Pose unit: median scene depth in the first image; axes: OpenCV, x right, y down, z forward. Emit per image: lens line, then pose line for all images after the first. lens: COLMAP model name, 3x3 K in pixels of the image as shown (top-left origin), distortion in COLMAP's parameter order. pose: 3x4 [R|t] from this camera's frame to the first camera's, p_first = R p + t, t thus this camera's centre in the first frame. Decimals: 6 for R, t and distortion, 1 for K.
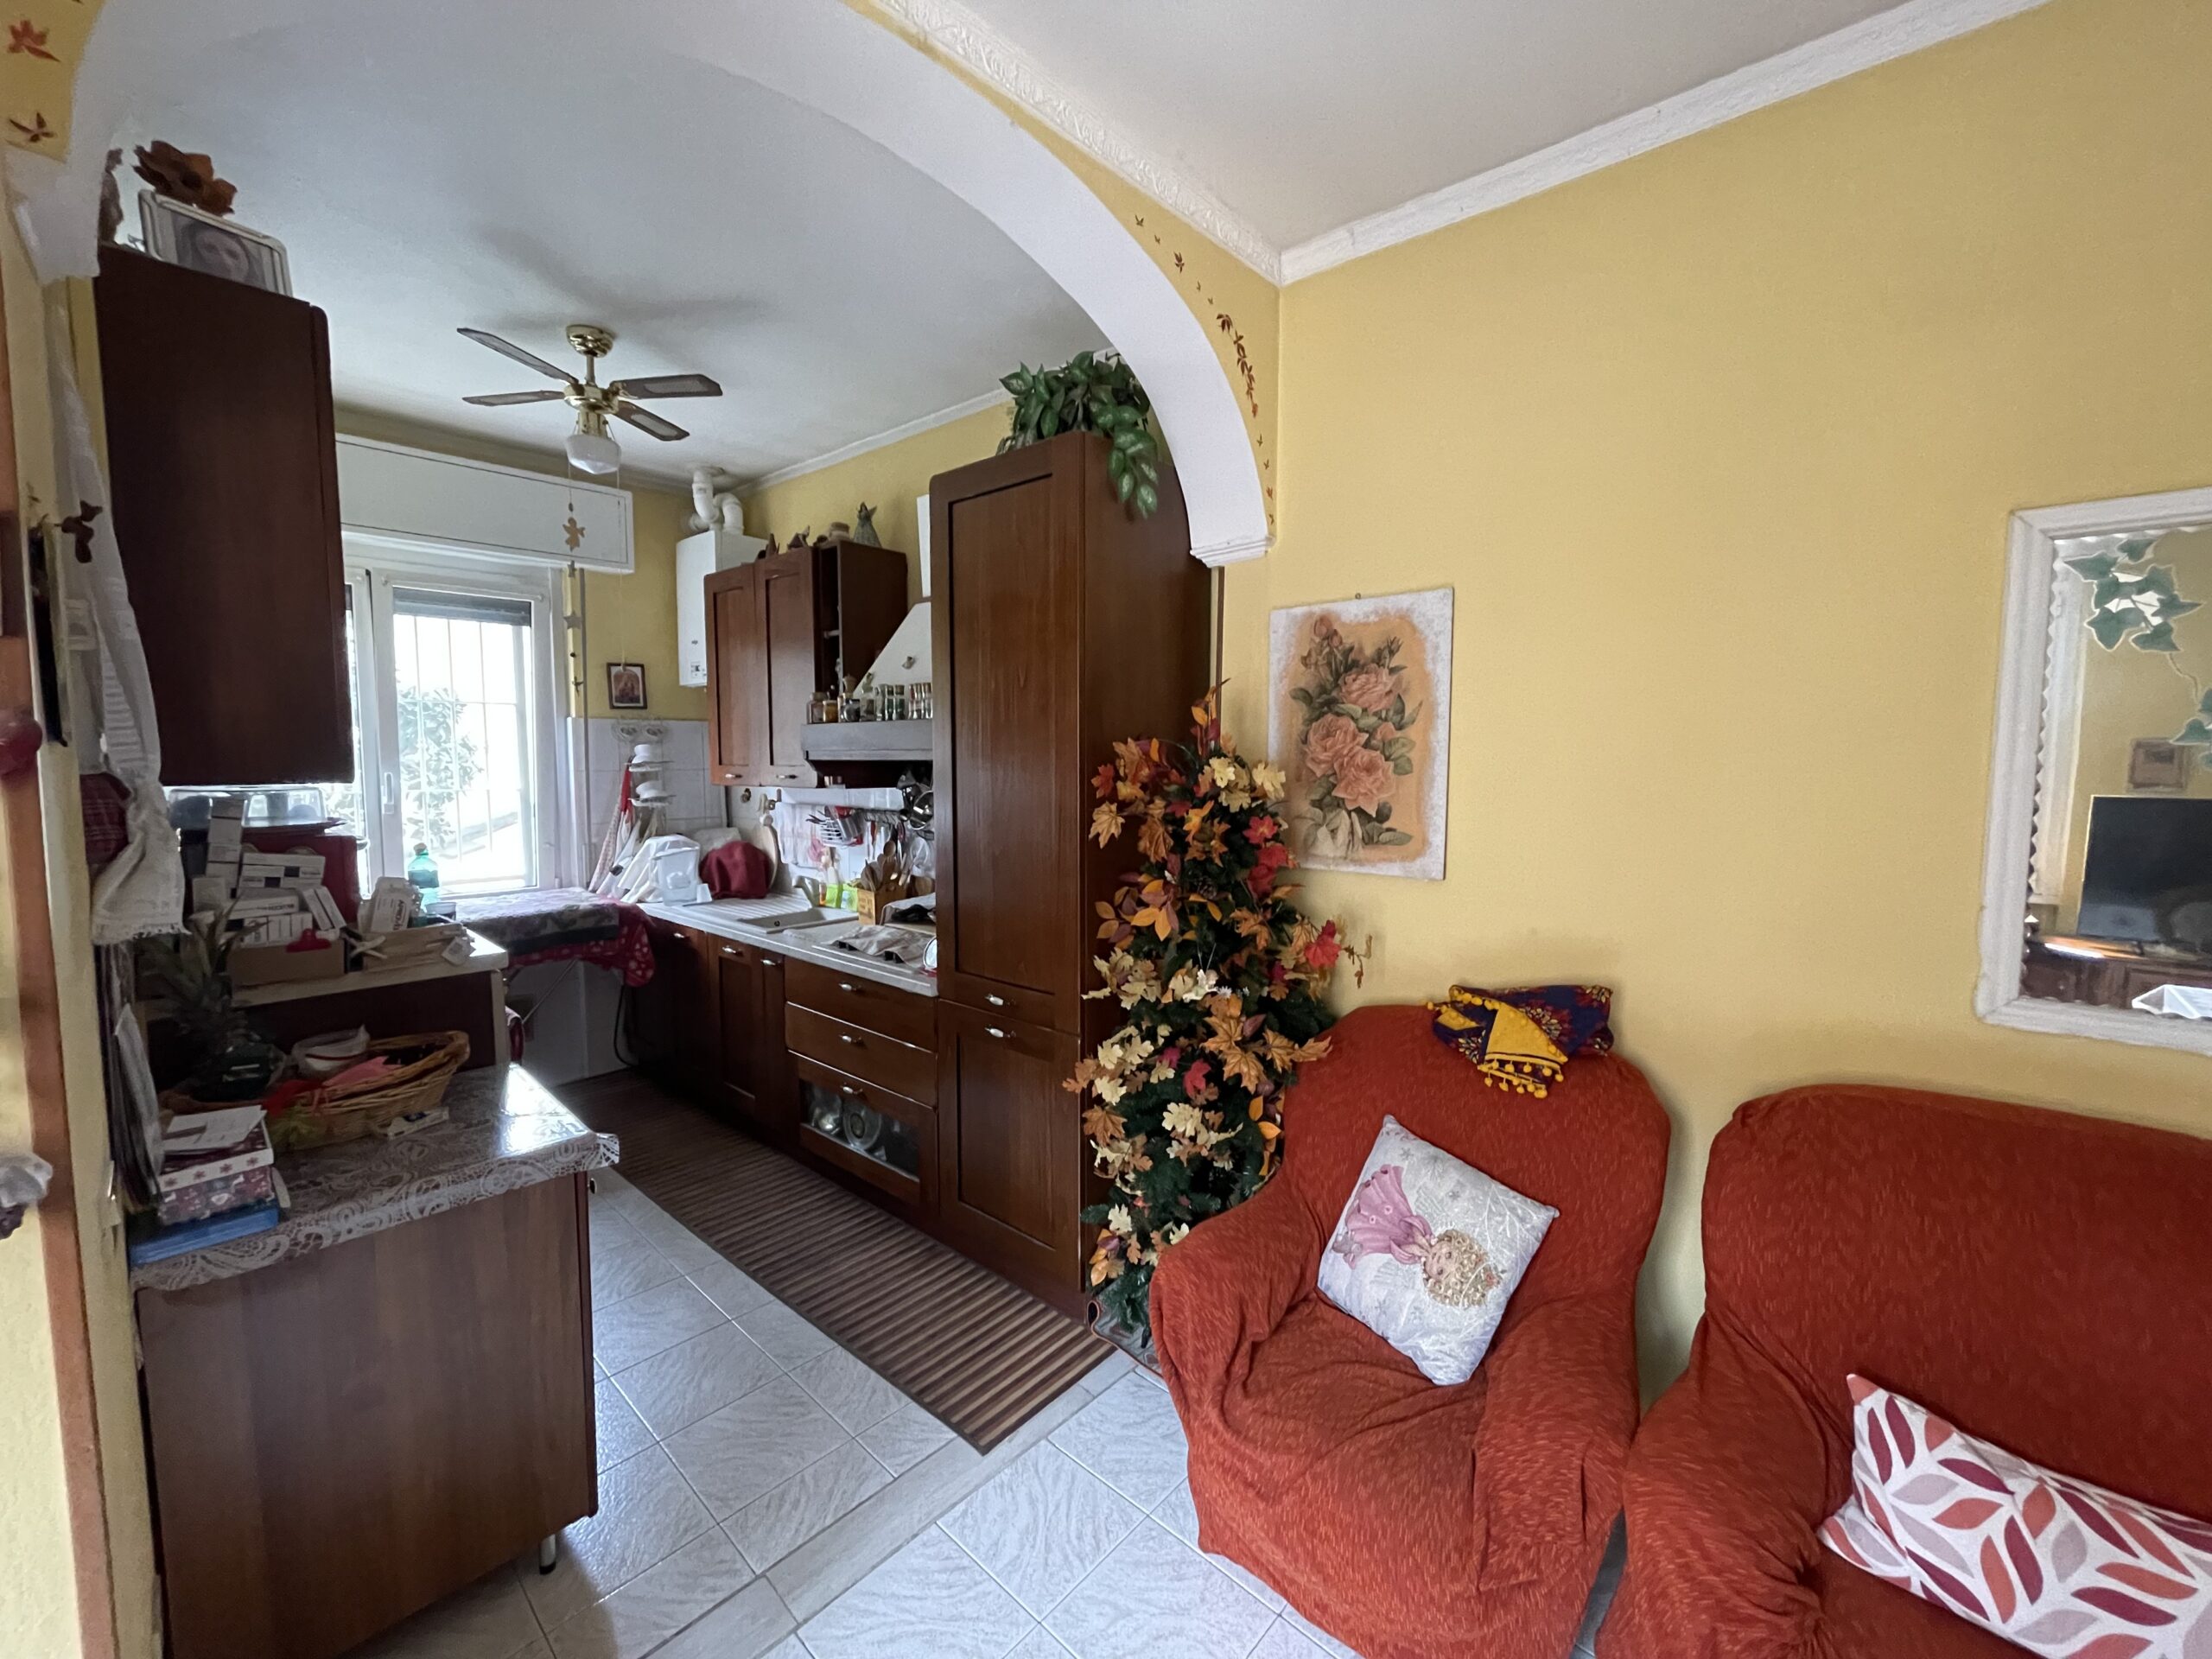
lens RADIAL K [[893.0, 0, 1102.7], [0, 893.0, 826.0], [0, 0, 1]] dist [-0.004235, 0.000437]
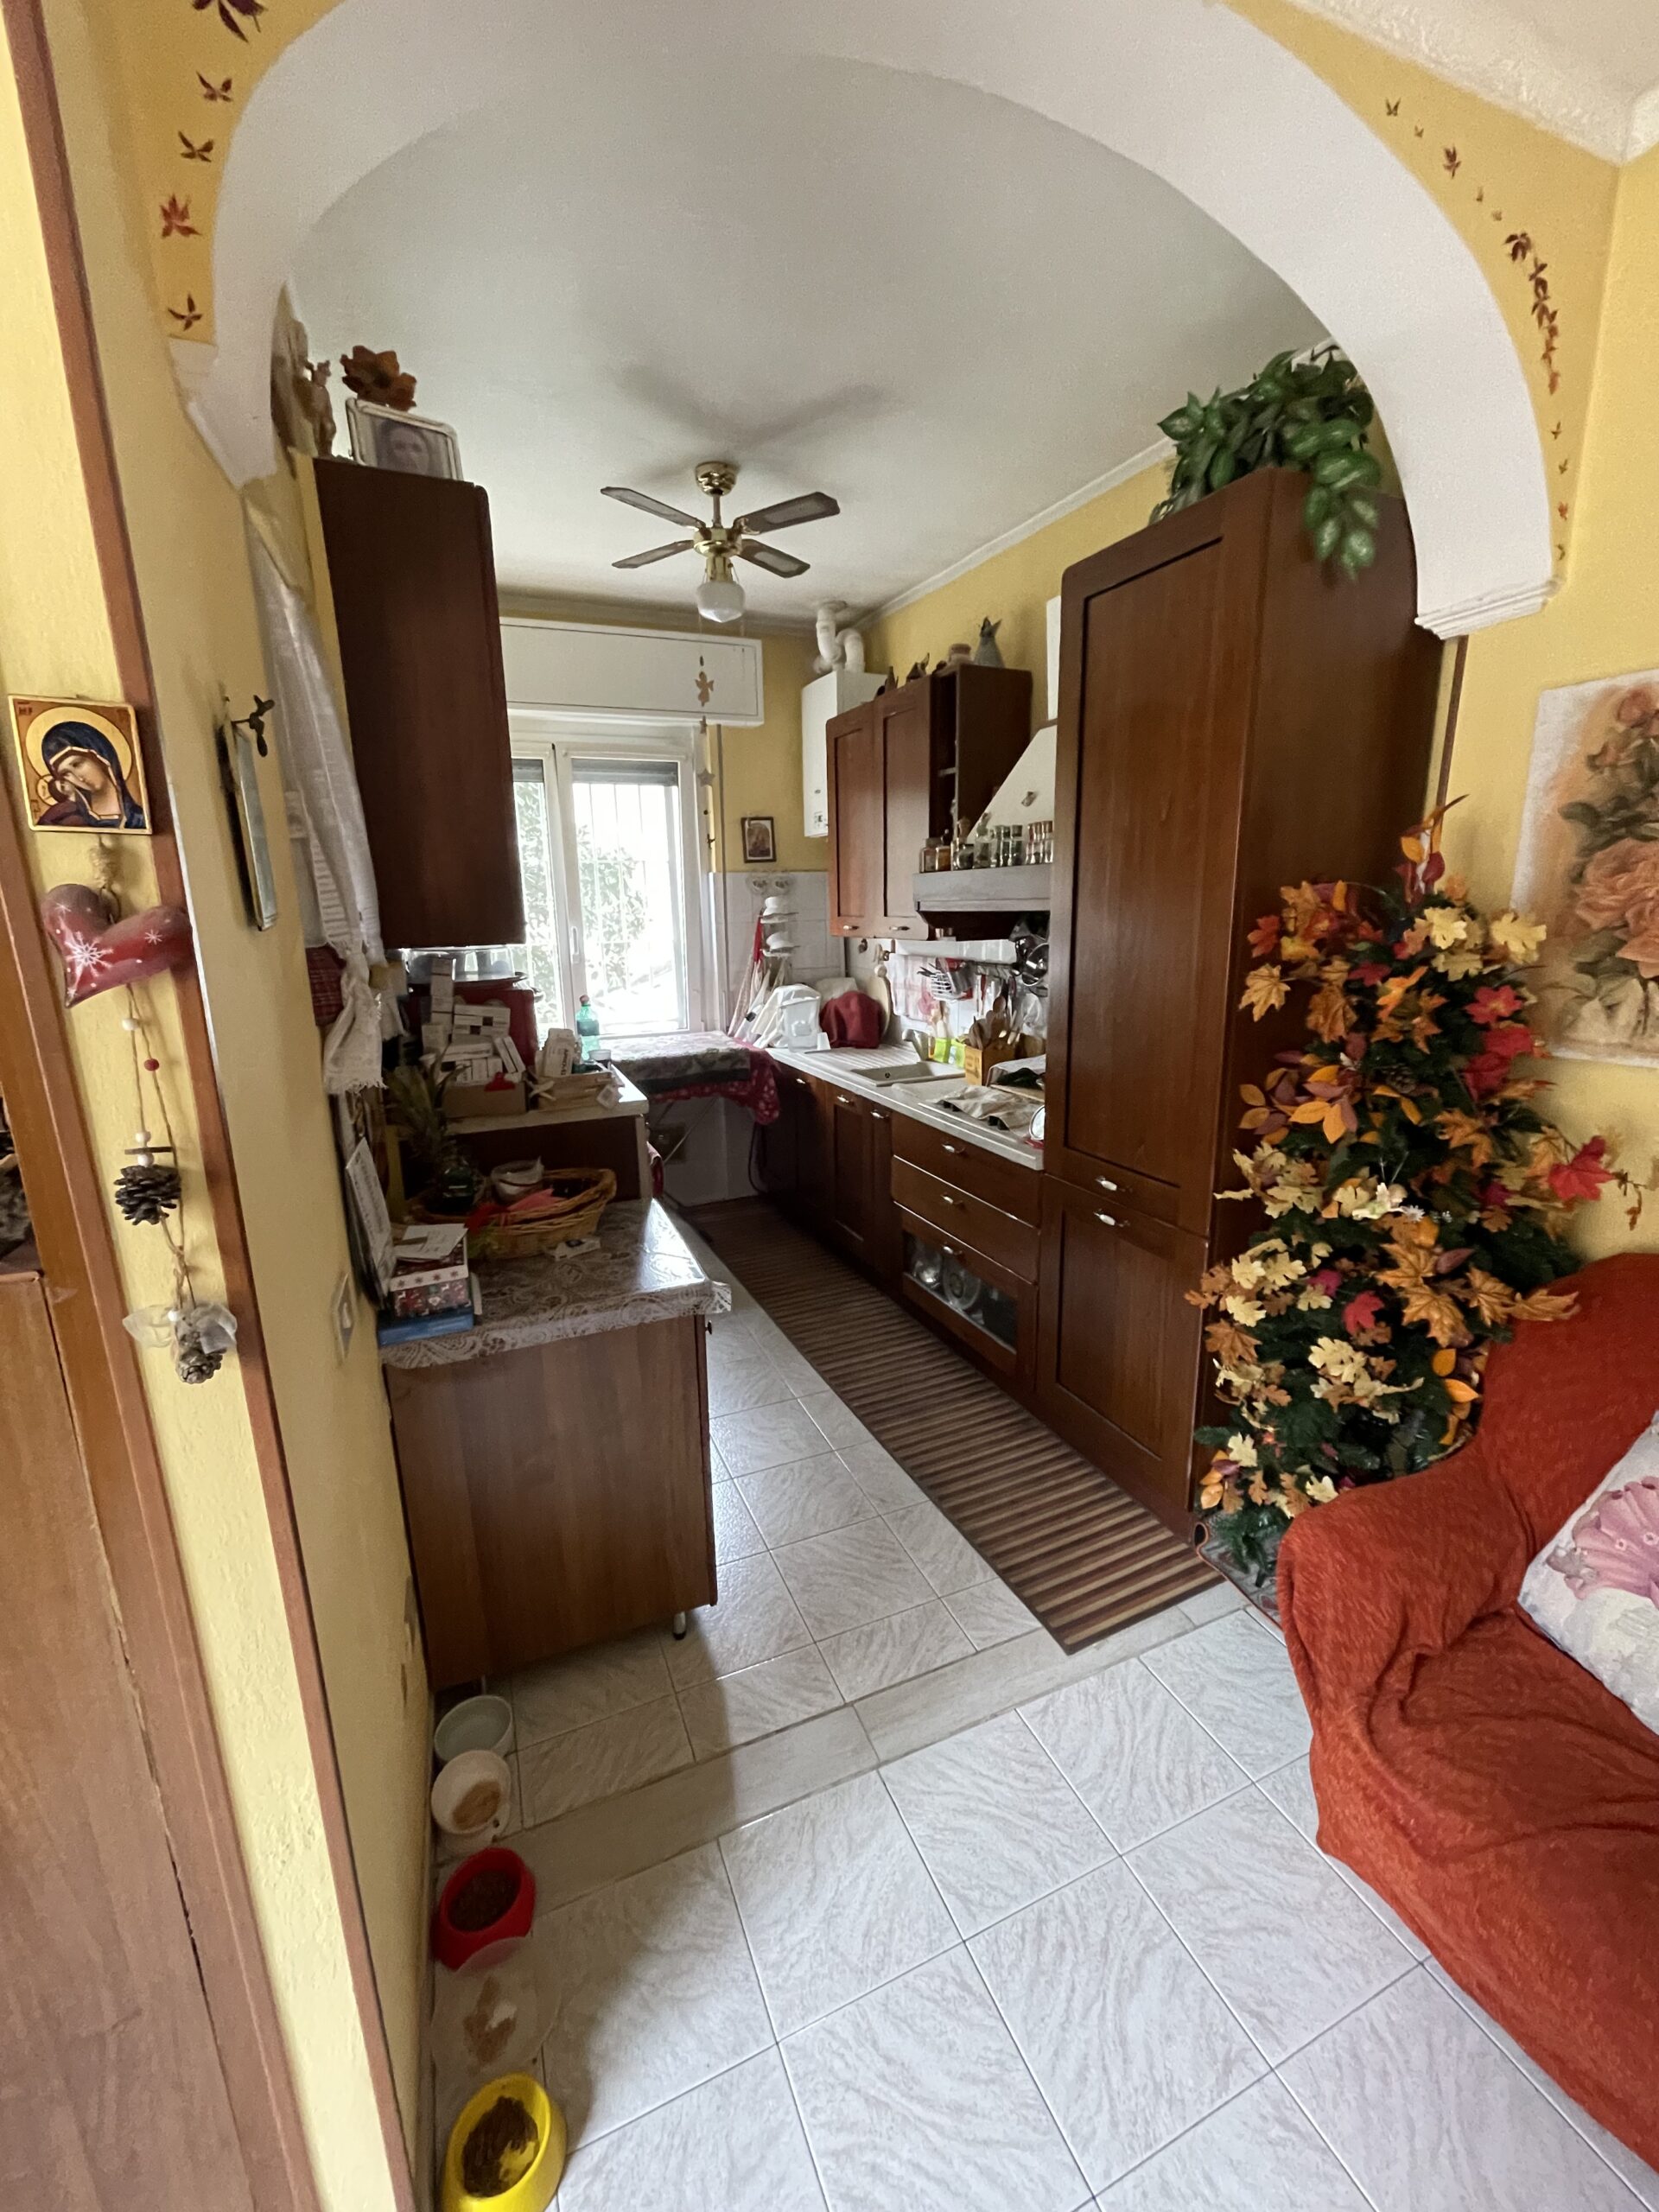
lens RADIAL K [[893.0, 0, 834.8], [0, 893.0, 1102.0], [0, 0, 1]] dist [-0.004235, 0.000437]
pose [[0.913172, 0.071724, -0.401215, -0.019414], [-0.011810, 0.988637, 0.149855, -0.020549], [0.407404, -0.132105, 0.903643, 0.099569]]
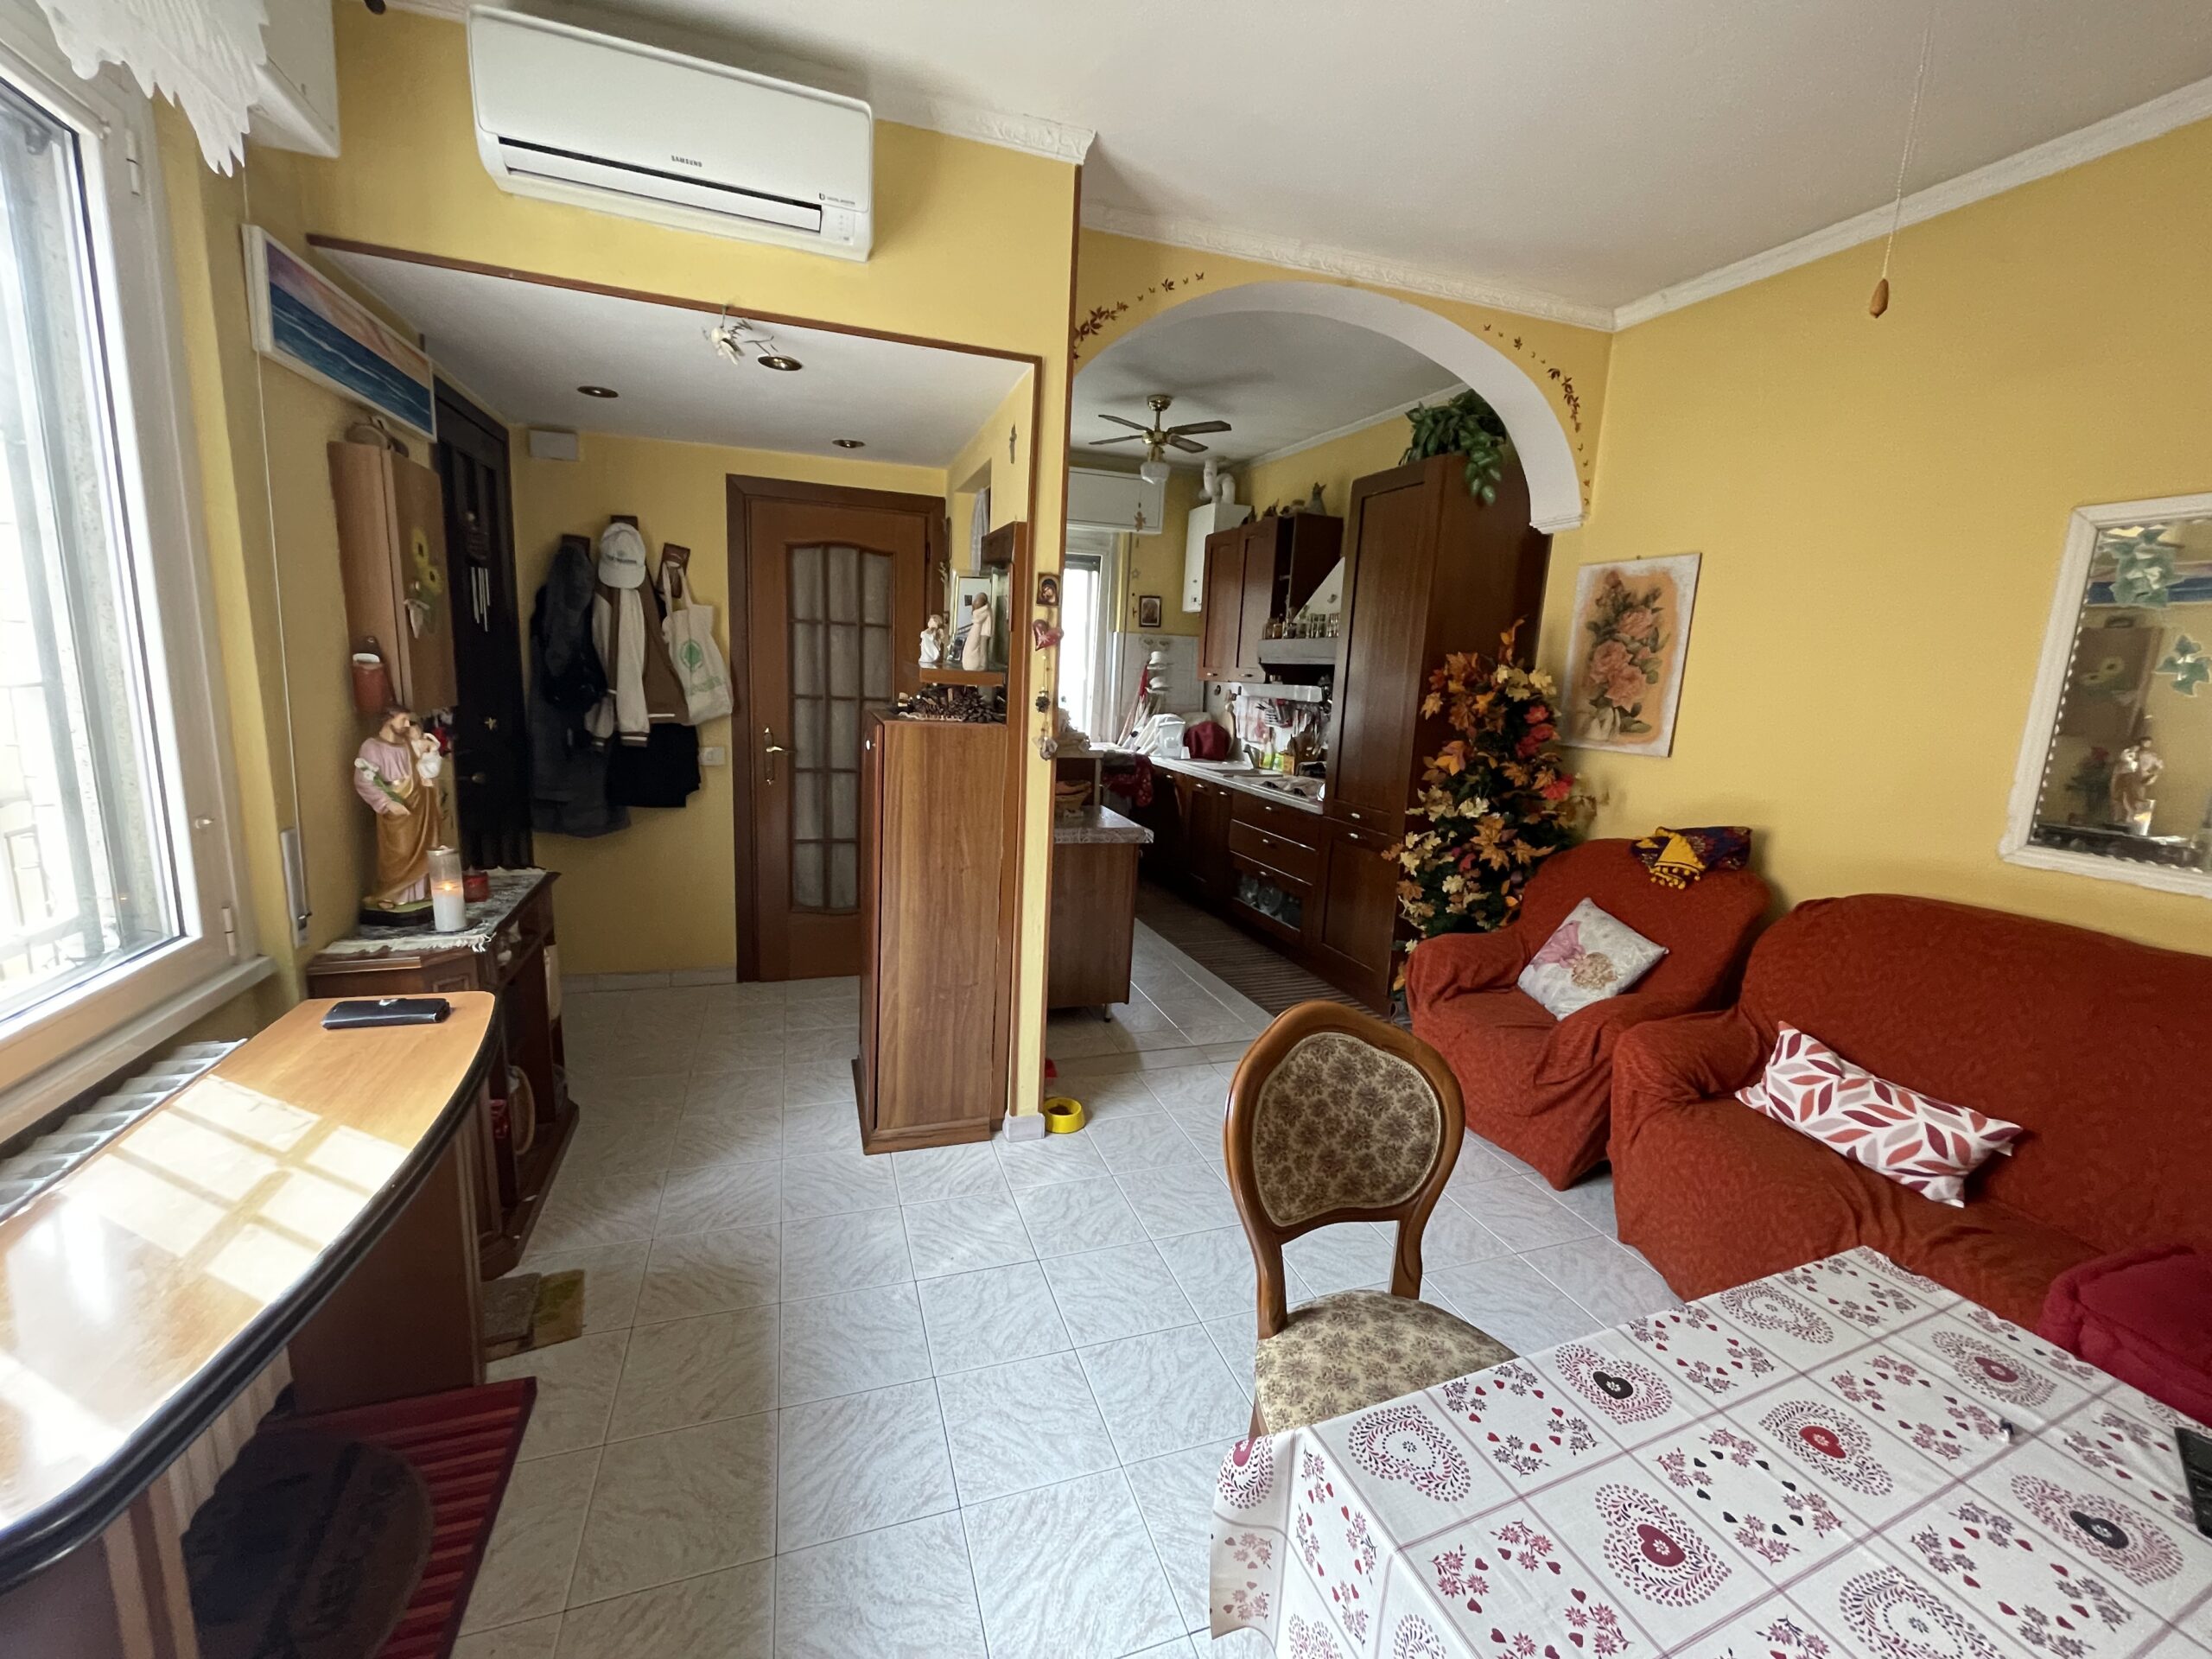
lens RADIAL K [[893.0, 0, 1095.1], [0, 893.0, 827.0], [0, 0, 1]] dist [-0.004235, 0.000437]
pose [[0.873359, 0.123189, -0.471242, 0.263682], [-0.081328, 0.990788, 0.108280, 0.091798], [0.480240, -0.056242, 0.875332, -0.729445]]
